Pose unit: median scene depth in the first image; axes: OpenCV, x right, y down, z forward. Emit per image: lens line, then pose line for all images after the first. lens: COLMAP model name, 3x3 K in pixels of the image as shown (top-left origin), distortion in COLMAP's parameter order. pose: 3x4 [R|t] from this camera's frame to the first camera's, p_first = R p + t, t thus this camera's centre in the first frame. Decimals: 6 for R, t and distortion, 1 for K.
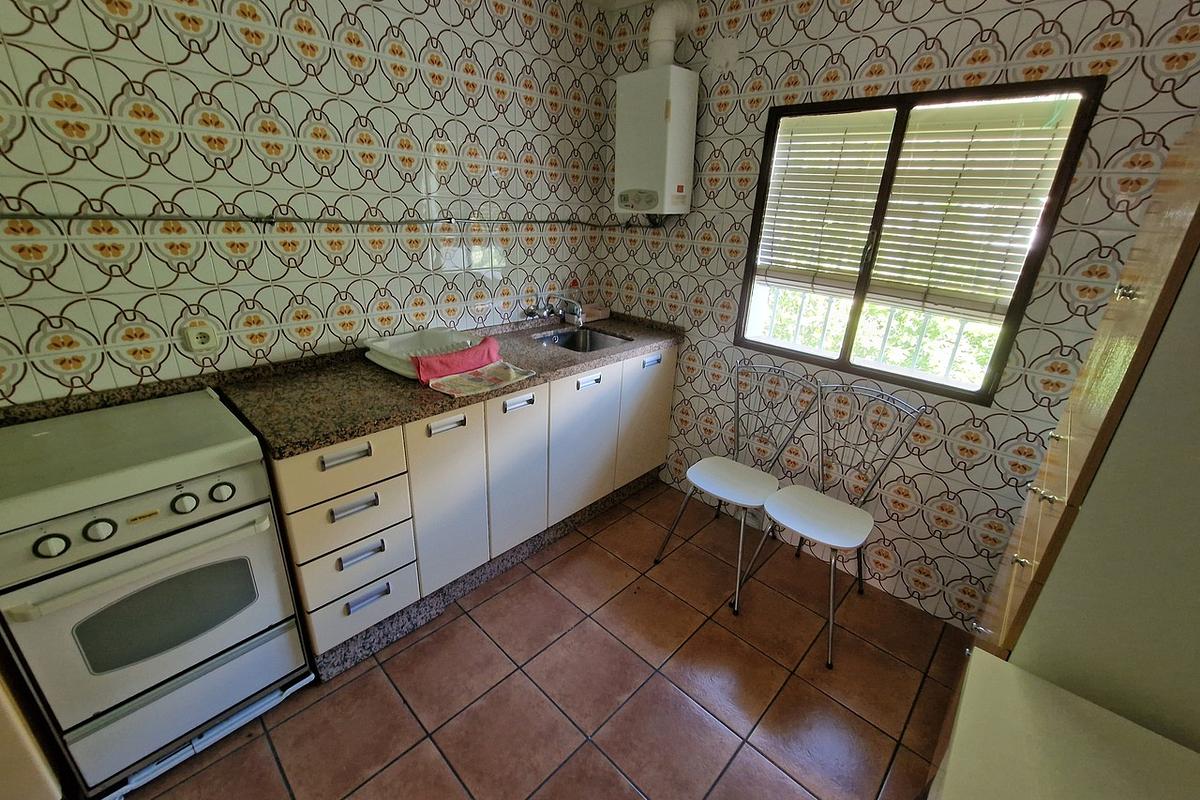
lens RADIAL K [[493.2, 0, 603.8], [0, 493.2, 396.5], [0, 0, 1]] dist [0.002645, -0.001827]
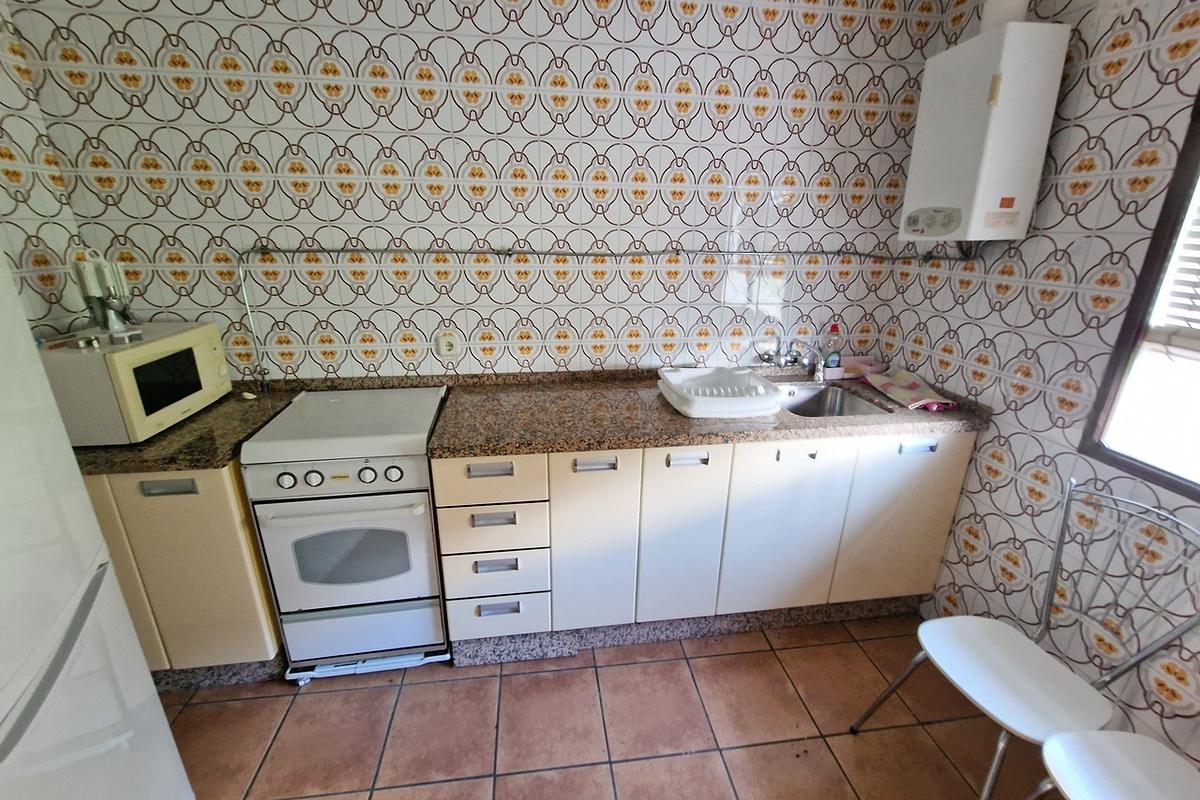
lens RADIAL K [[493.2, 0, 598.5], [0, 493.2, 393.6], [0, 0, 1]] dist [0.002645, -0.001827]
pose [[0.776058, 0.167520, -0.608006, 0.231453], [-0.206849, 0.978357, 0.005539, -0.079829], [0.595775, 0.121467, 0.793913, 0.235182]]
